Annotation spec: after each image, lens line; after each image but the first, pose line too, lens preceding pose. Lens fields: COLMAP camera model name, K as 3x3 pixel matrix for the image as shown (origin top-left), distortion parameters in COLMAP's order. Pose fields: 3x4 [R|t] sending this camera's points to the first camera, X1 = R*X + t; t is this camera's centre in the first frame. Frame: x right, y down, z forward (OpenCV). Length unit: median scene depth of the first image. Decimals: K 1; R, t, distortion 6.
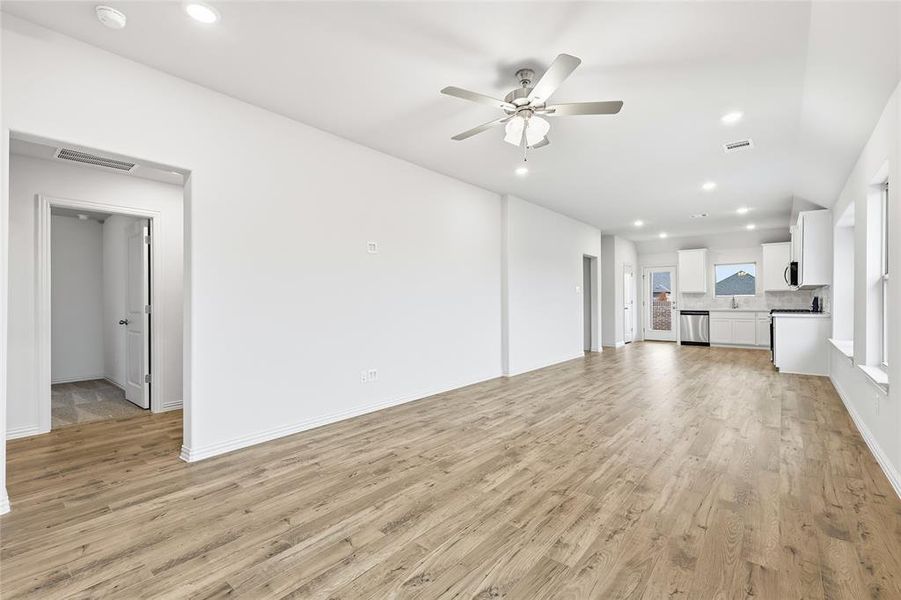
lens RADIAL K [[397.7, 0, 451.4], [0, 397.7, 297.4], [0, 0, 1]] dist [0.004932, -0.001848]
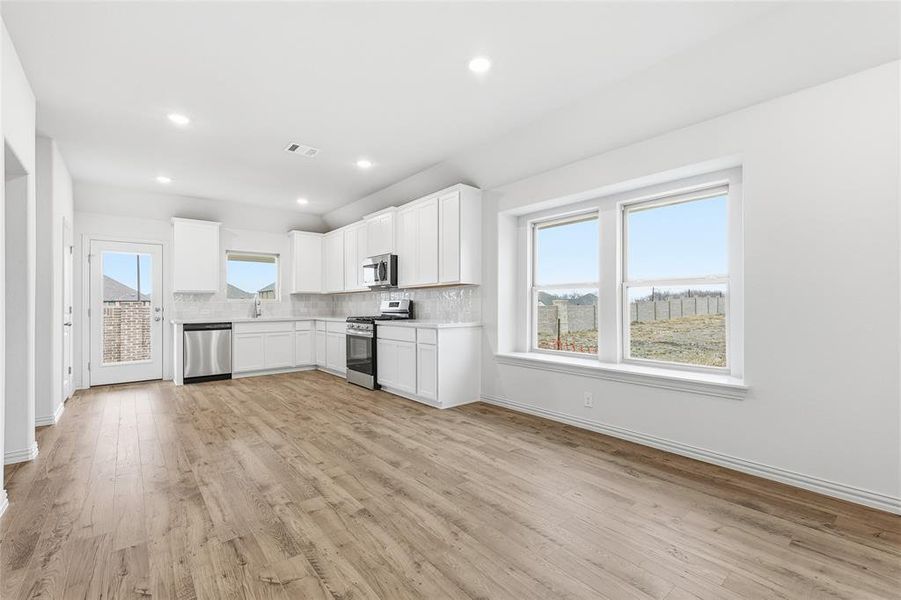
lens RADIAL K [[397.7, 0, 455.2], [0, 397.7, 301.6], [0, 0, 1]] dist [0.004932, -0.001848]
pose [[0.181566, 0.010425, 0.983324, 0.095333], [-0.006787, 0.999933, -0.009348, 0.004811], [-0.983355, -0.004977, 0.181624, 0.538701]]
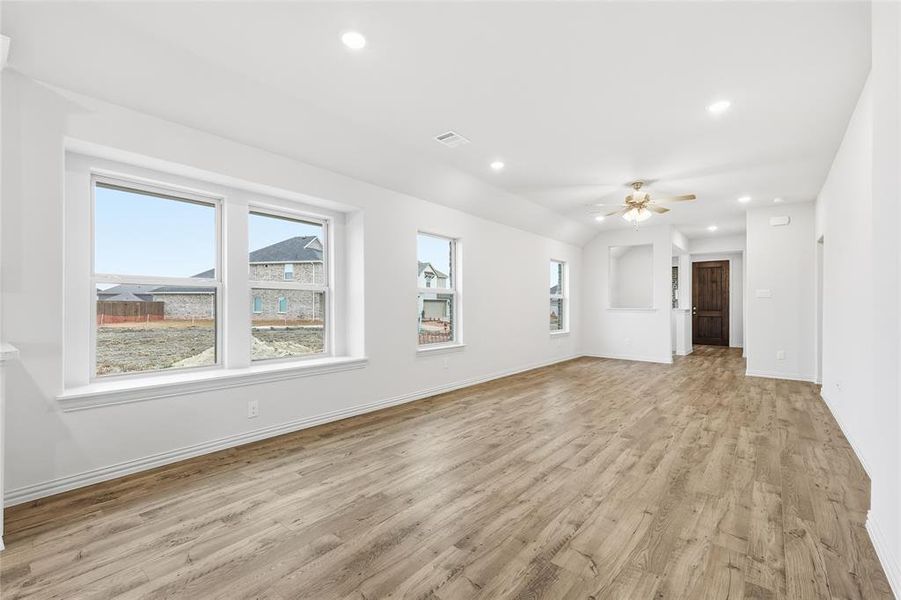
lens RADIAL K [[397.7, 0, 454.0], [0, 397.7, 295.3], [0, 0, 1]] dist [0.004932, -0.001848]
pose [[-0.999782, 0.002242, -0.020774, 0.312684], [0.002986, 0.999353, -0.035832, 0.007011], [0.020681, -0.035886, -0.999142, 0.824677]]
